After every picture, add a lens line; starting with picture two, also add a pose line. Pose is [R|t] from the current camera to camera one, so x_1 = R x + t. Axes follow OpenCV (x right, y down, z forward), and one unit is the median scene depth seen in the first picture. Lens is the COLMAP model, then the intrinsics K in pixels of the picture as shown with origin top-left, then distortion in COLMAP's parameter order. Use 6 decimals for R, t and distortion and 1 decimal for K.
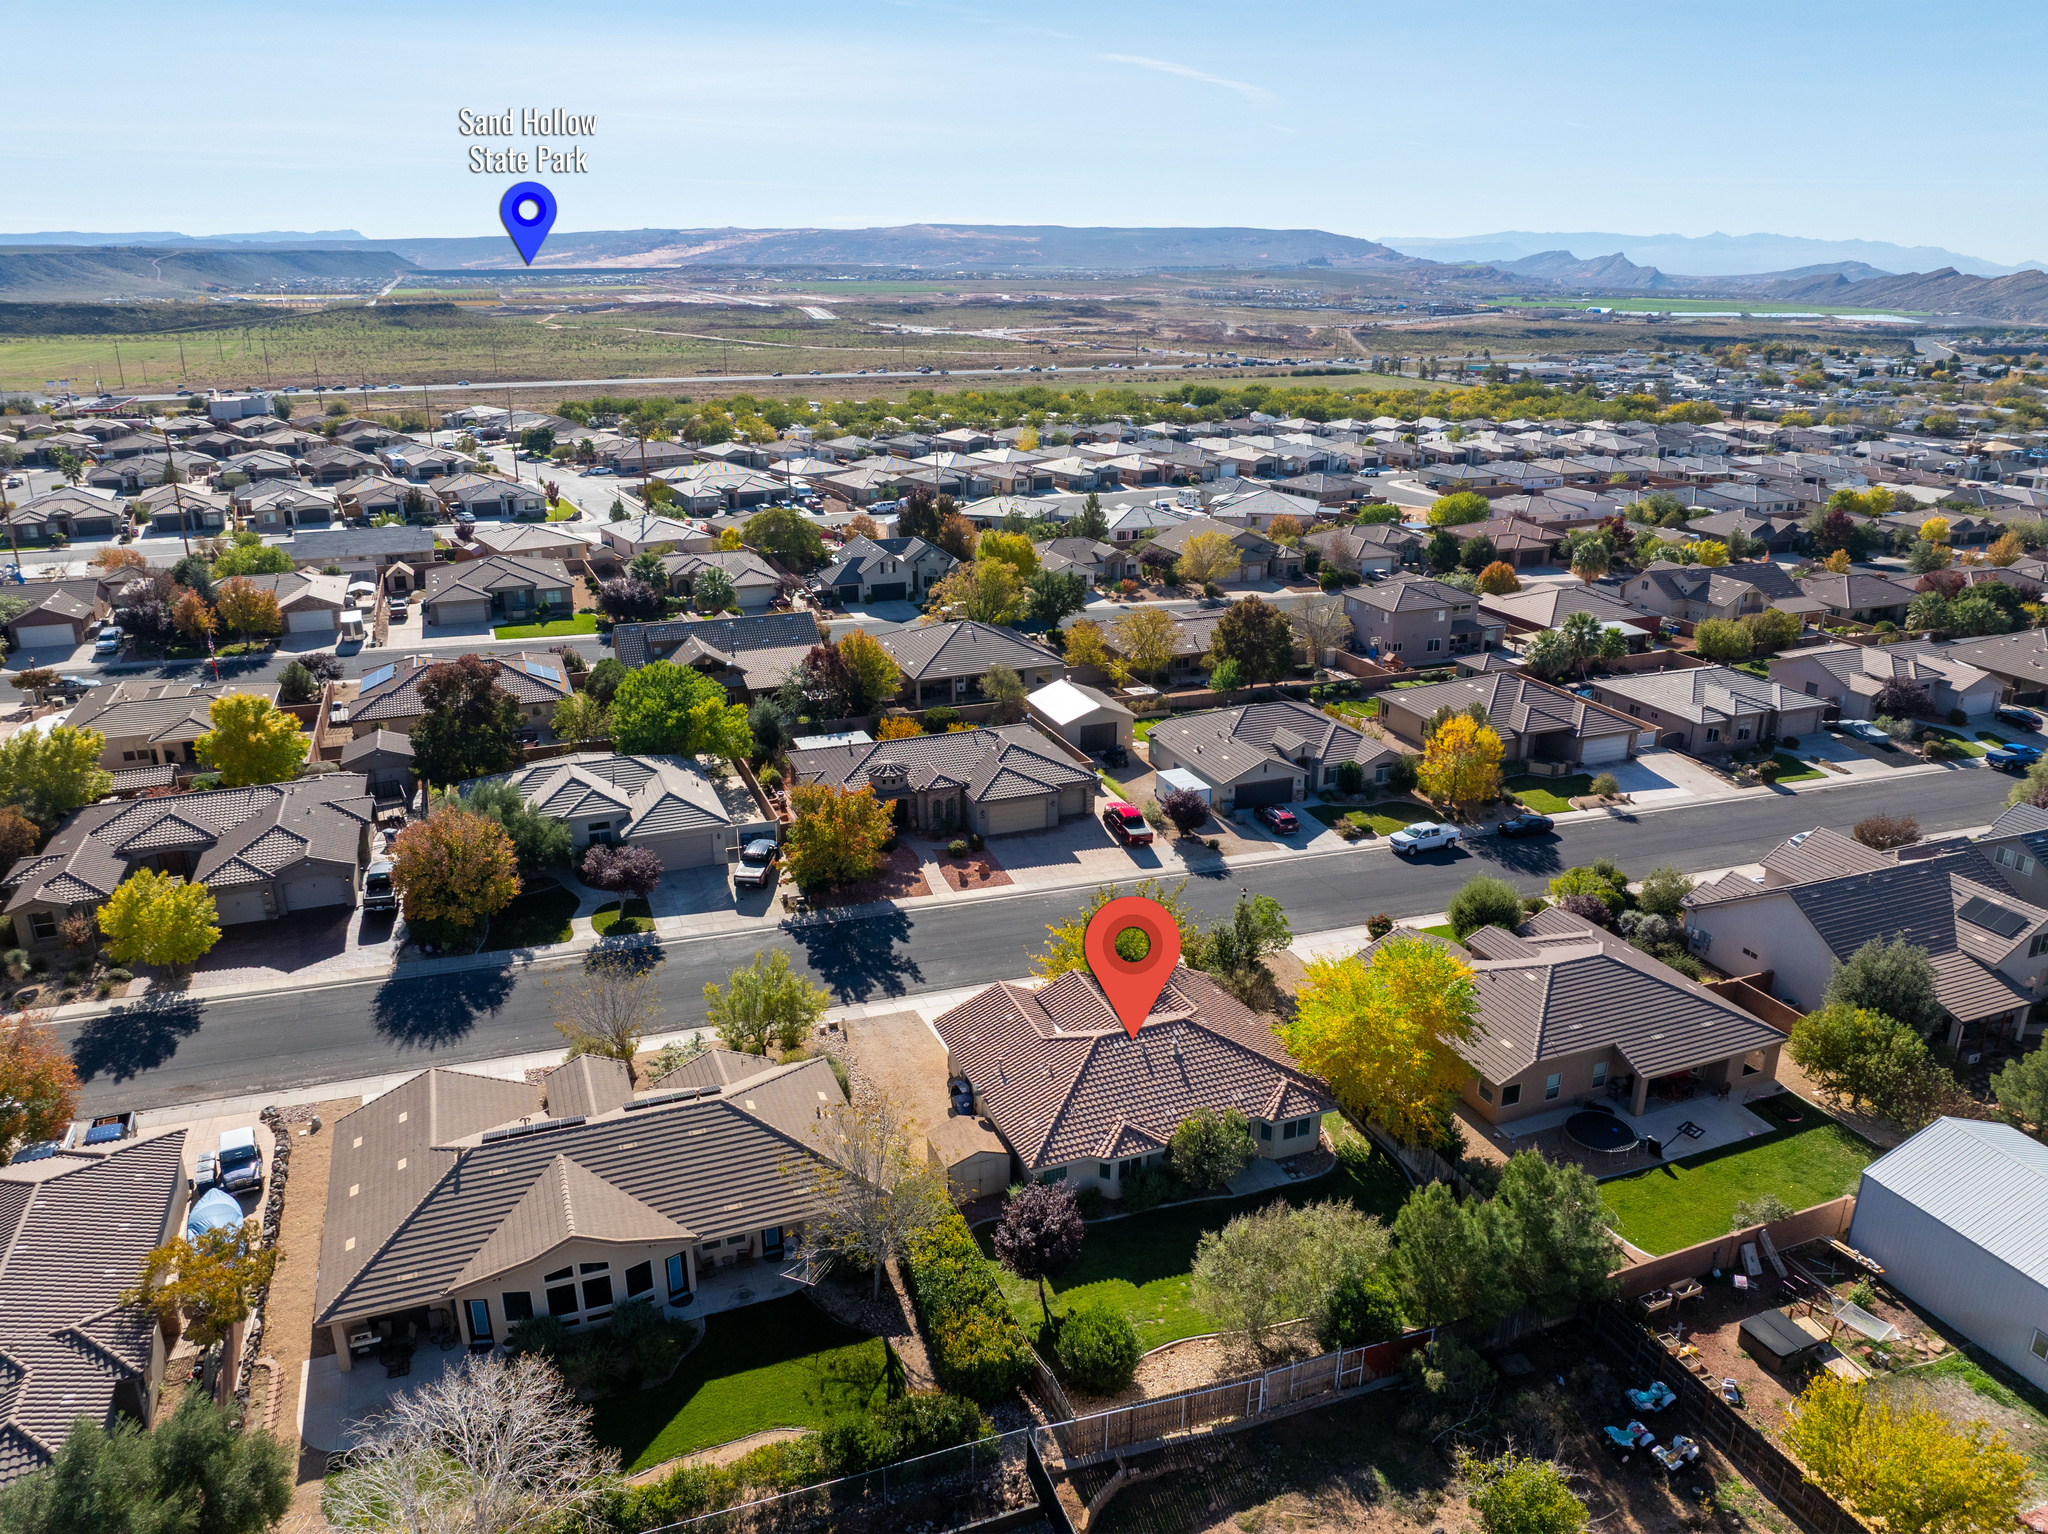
lens RADIAL K [[1442.1, 0, 1026.1], [0, 1442.1, 763.1], [0, 0, 1]] dist [-0.034946, 0.001363]
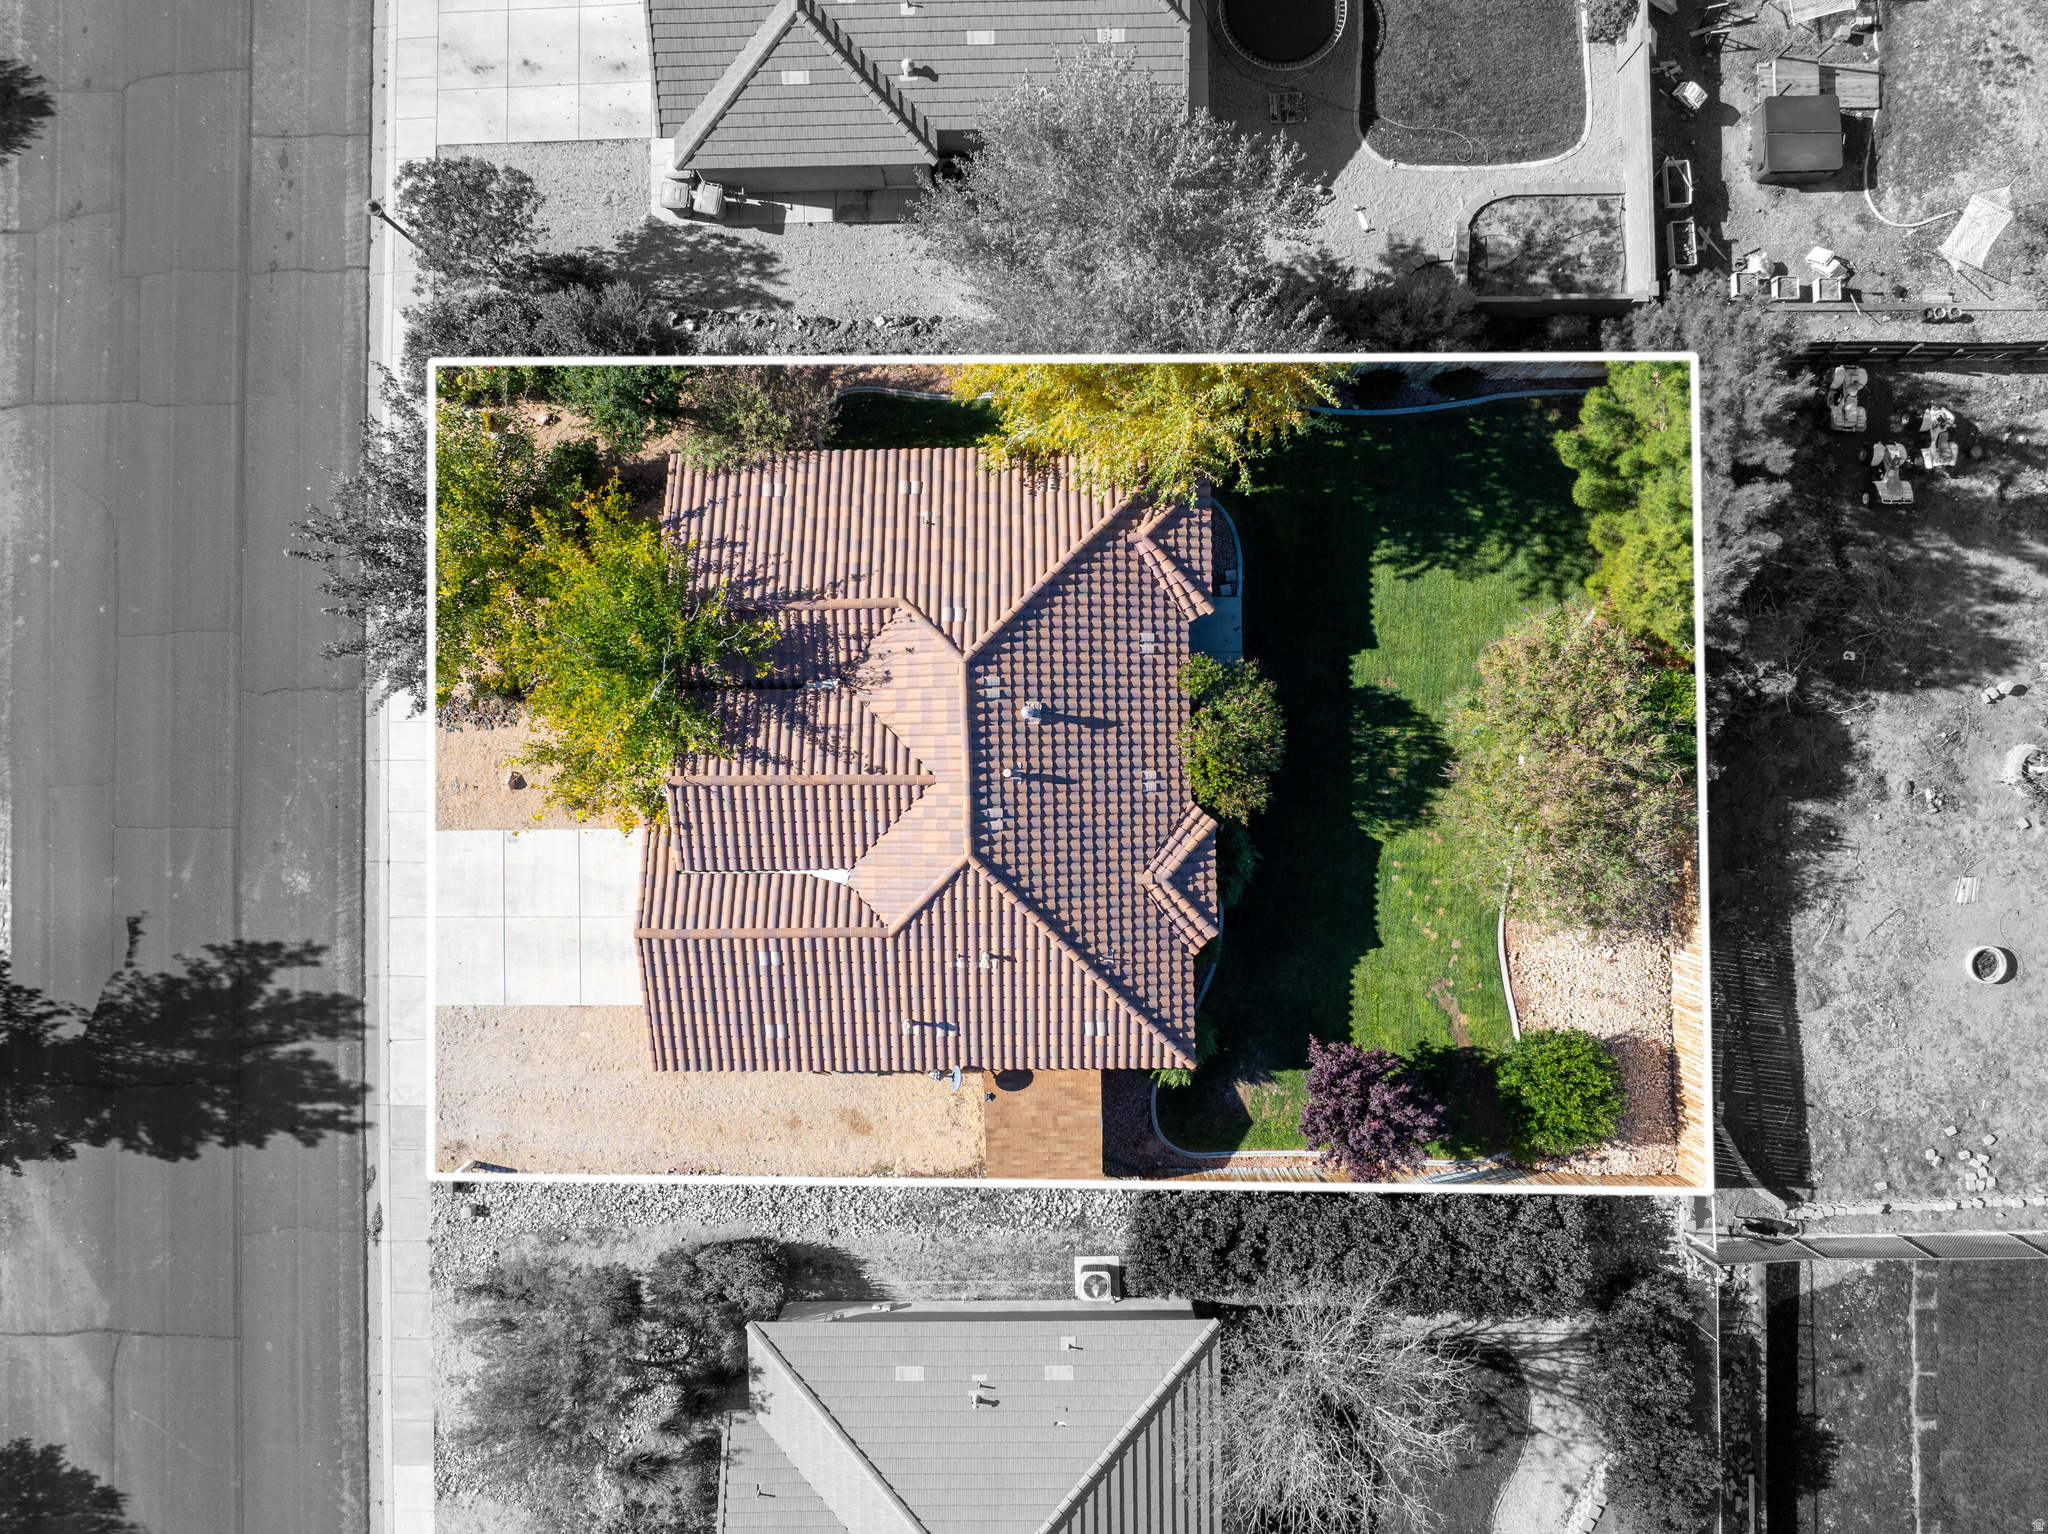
lens RADIAL K [[1442.1, 0, 1026.1], [0, 1442.1, 763.1], [0, 0, 1]] dist [-0.034946, 0.001363]
pose [[0.350905, -0.936391, -0.006099, 0.054441], [0.325253, 0.115773, 0.938513, -0.170246], [-0.878109, -0.331313, 0.345190, 0.494643]]
